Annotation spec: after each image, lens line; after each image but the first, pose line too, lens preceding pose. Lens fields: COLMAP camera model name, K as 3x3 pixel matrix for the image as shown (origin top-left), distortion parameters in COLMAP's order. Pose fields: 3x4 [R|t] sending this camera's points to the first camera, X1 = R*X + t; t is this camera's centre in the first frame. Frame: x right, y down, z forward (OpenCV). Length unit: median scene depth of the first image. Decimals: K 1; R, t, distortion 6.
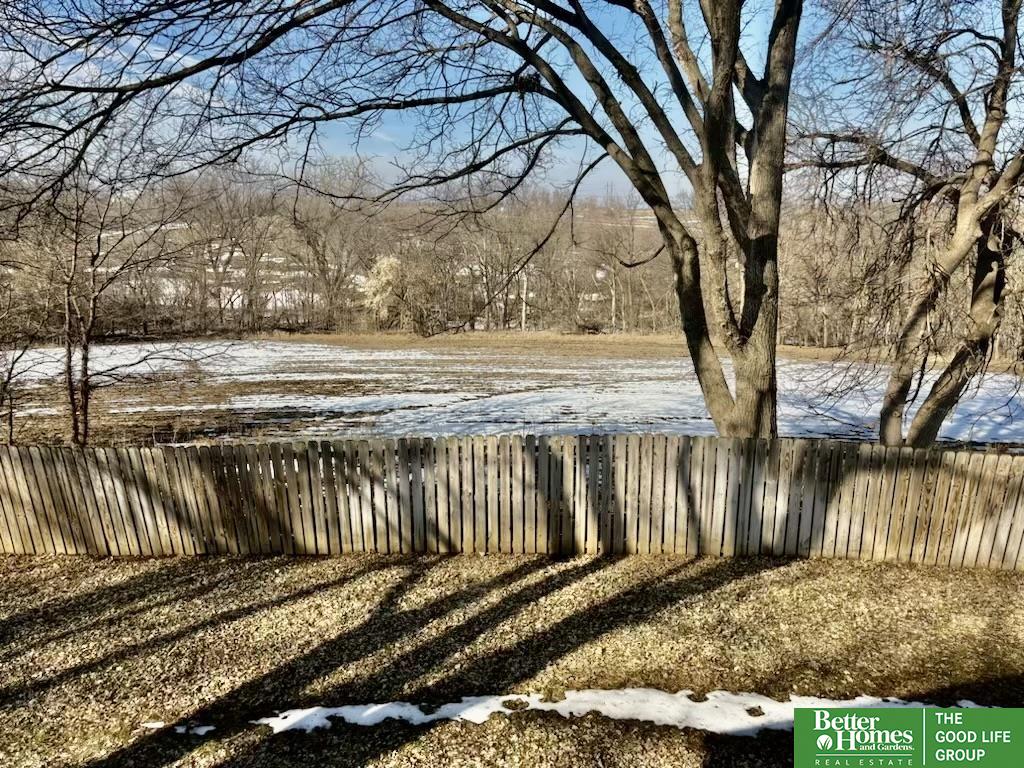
lens RADIAL K [[778.2, 0, 512.3], [0, 778.2, 373.8], [0, 0, 1]] dist [0.023617, -0.006869]
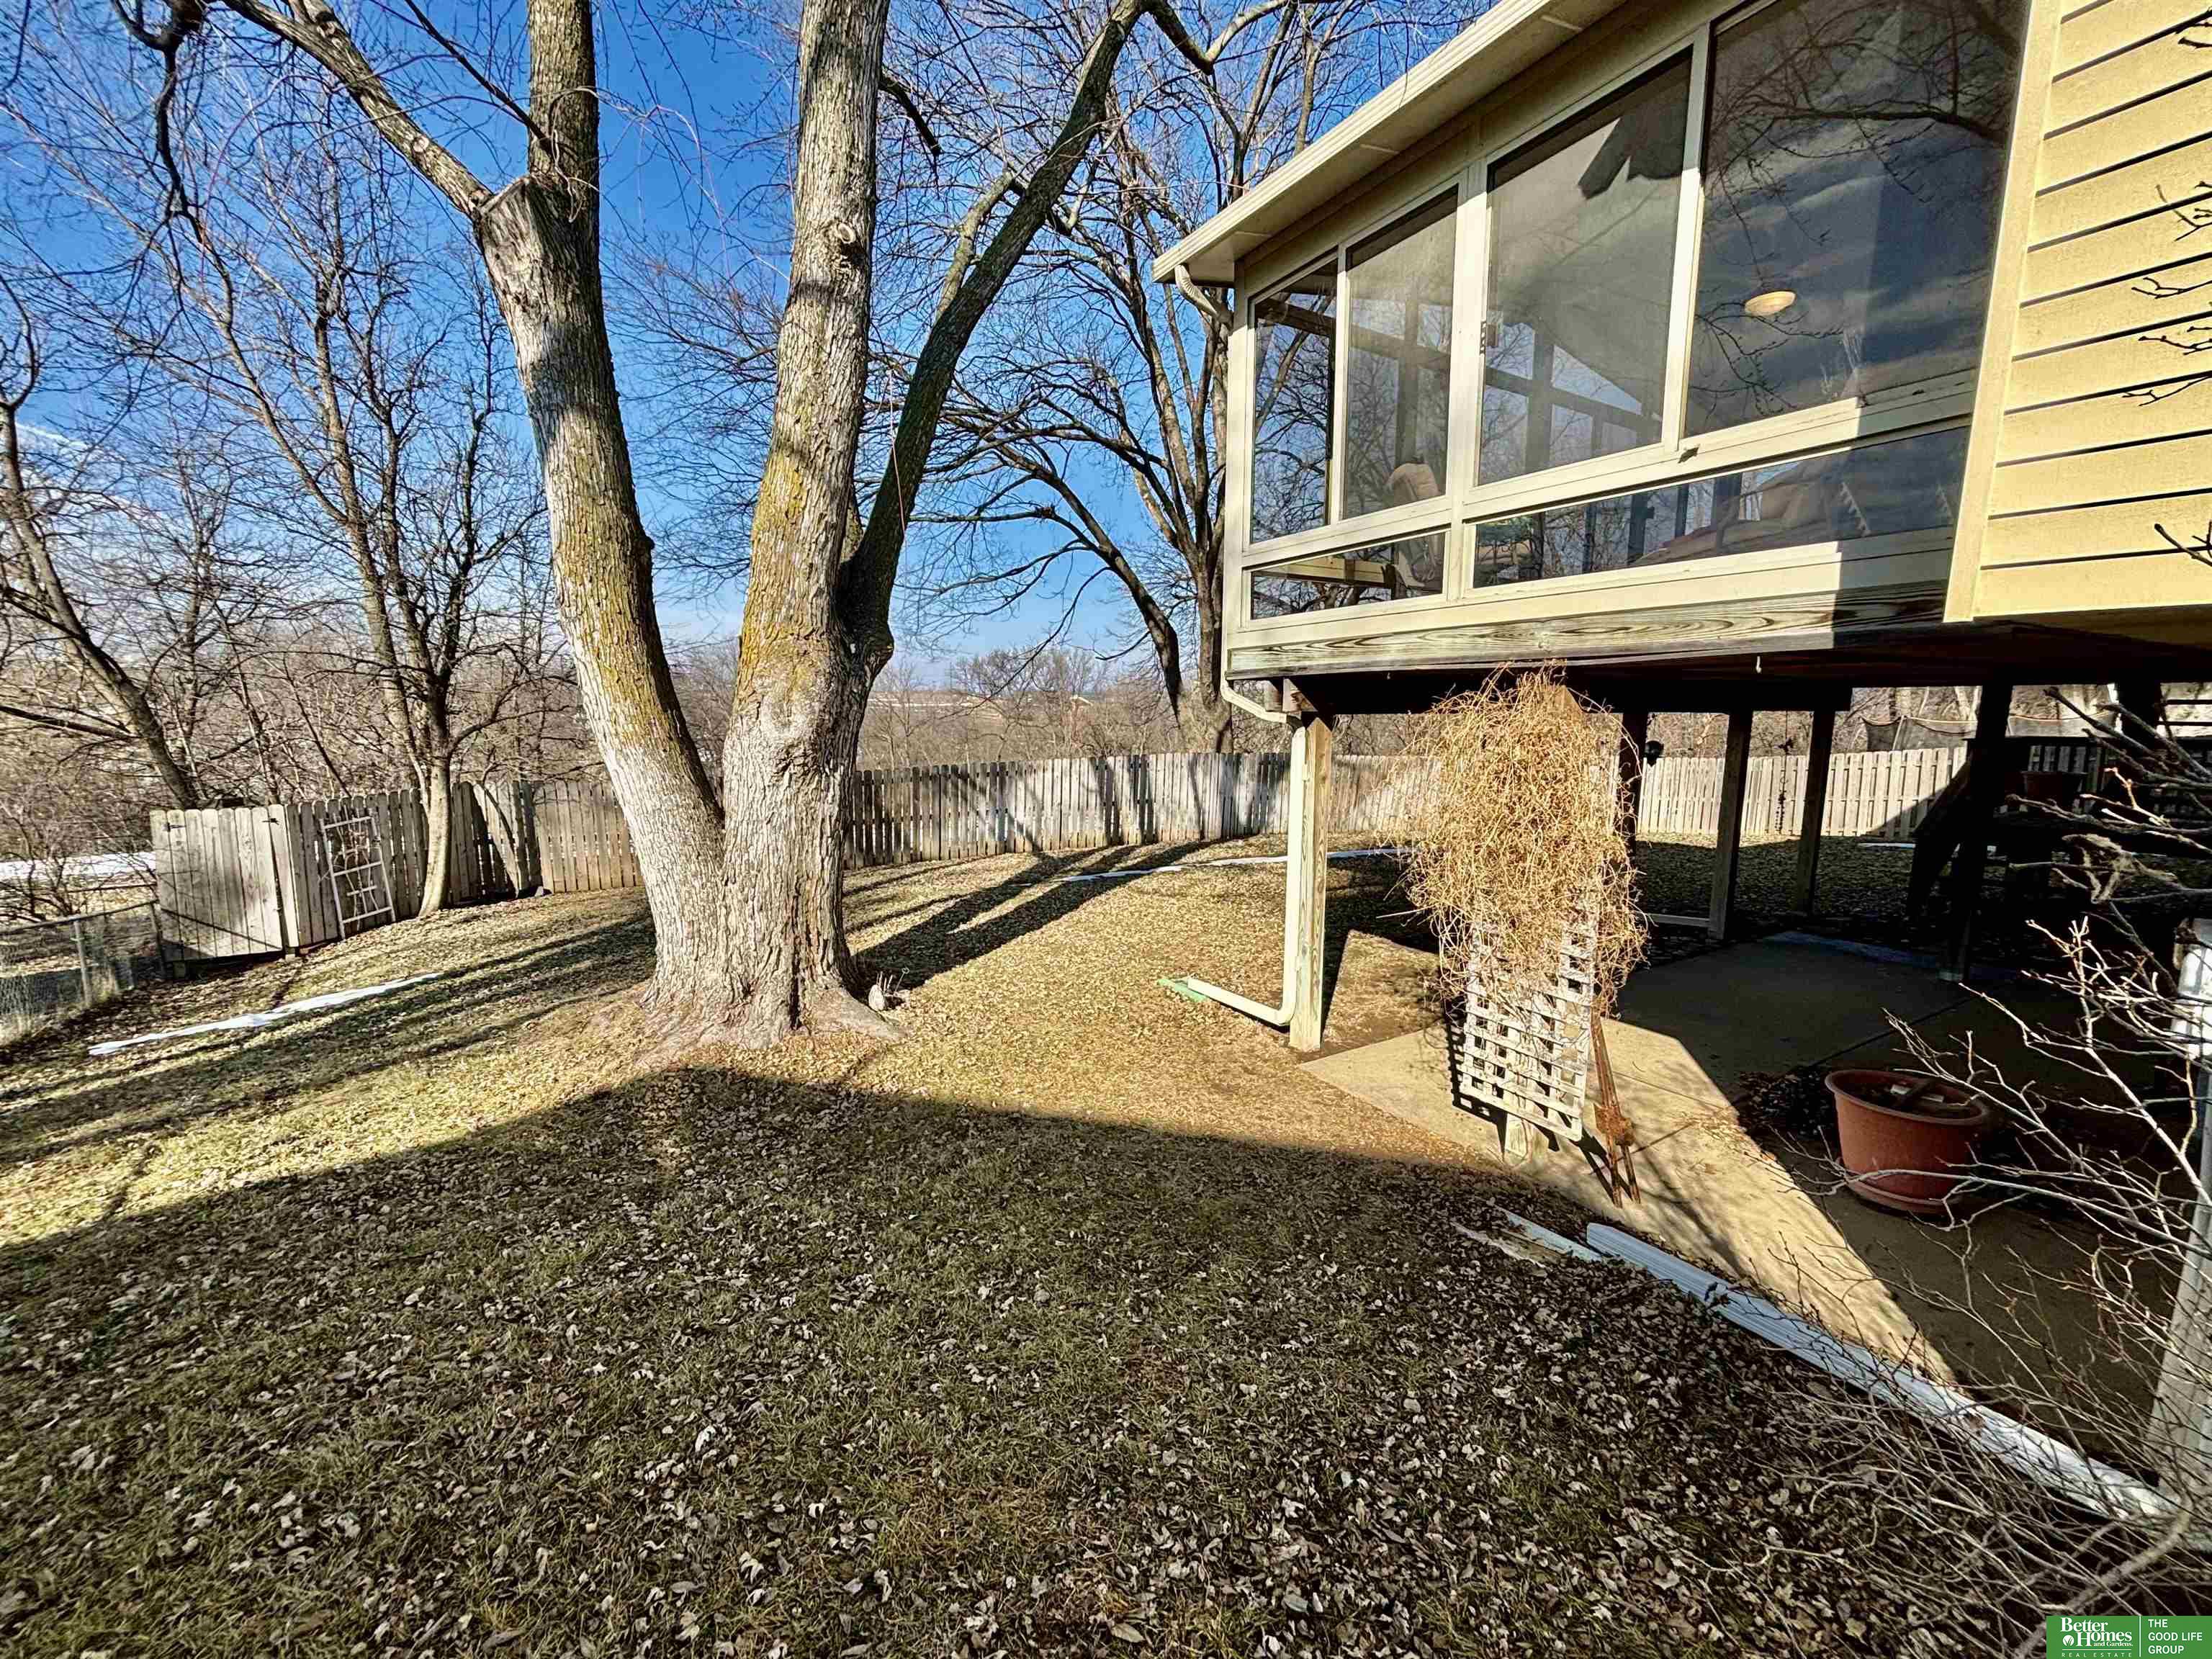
lens RADIAL K [[883.3, 0, 1106.0], [0, 883.3, 829.5], [0, 0, 1]] dist [0.000054, -0.000155]
pose [[0.902813, -0.054503, 0.426565, -0.598848], [0.081111, 0.995714, -0.044445, 0.263994], [-0.422314, 0.074725, 0.903364, -0.416877]]
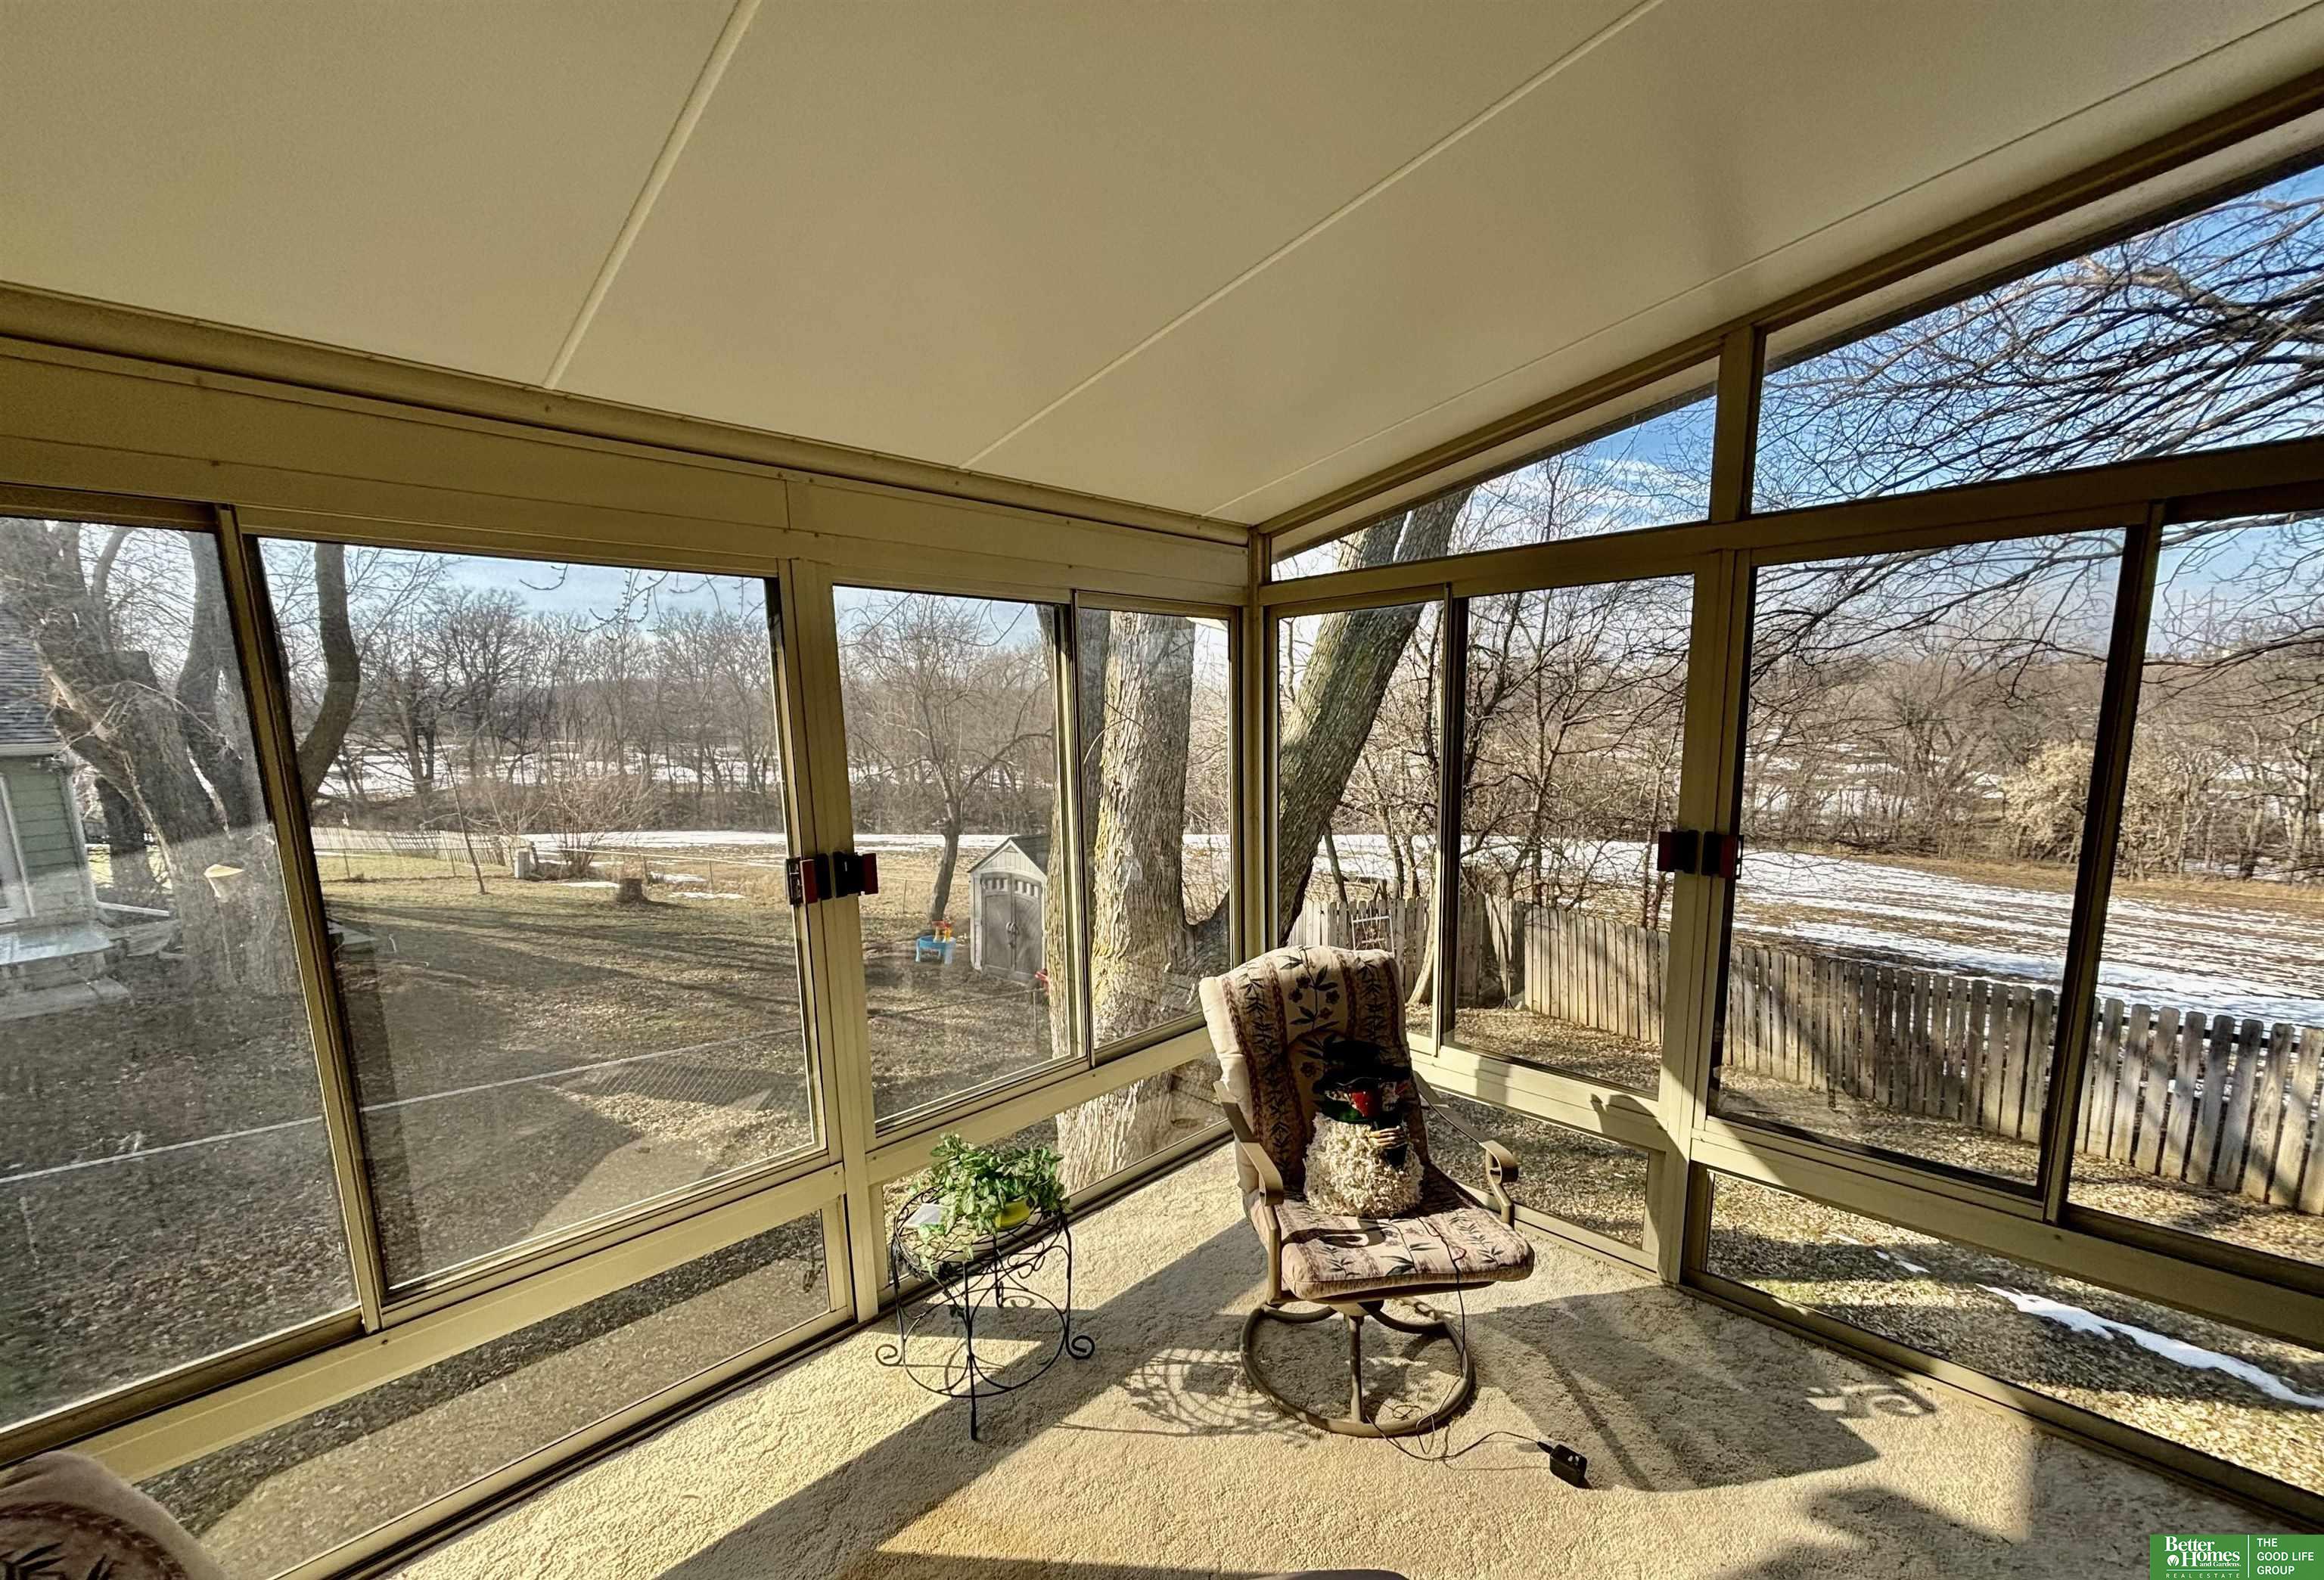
lens RADIAL K [[931.4, 0, 1161.9], [0, 931.4, 867.4], [0, 0, 1]] dist [-0.000171, 0.000501]
pose [[0.615192, 0.123752, -0.778604, -0.088173], [-0.133114, 0.989729, 0.052132, 0.033353], [0.777058, 0.071572, 0.625347, -0.227165]]
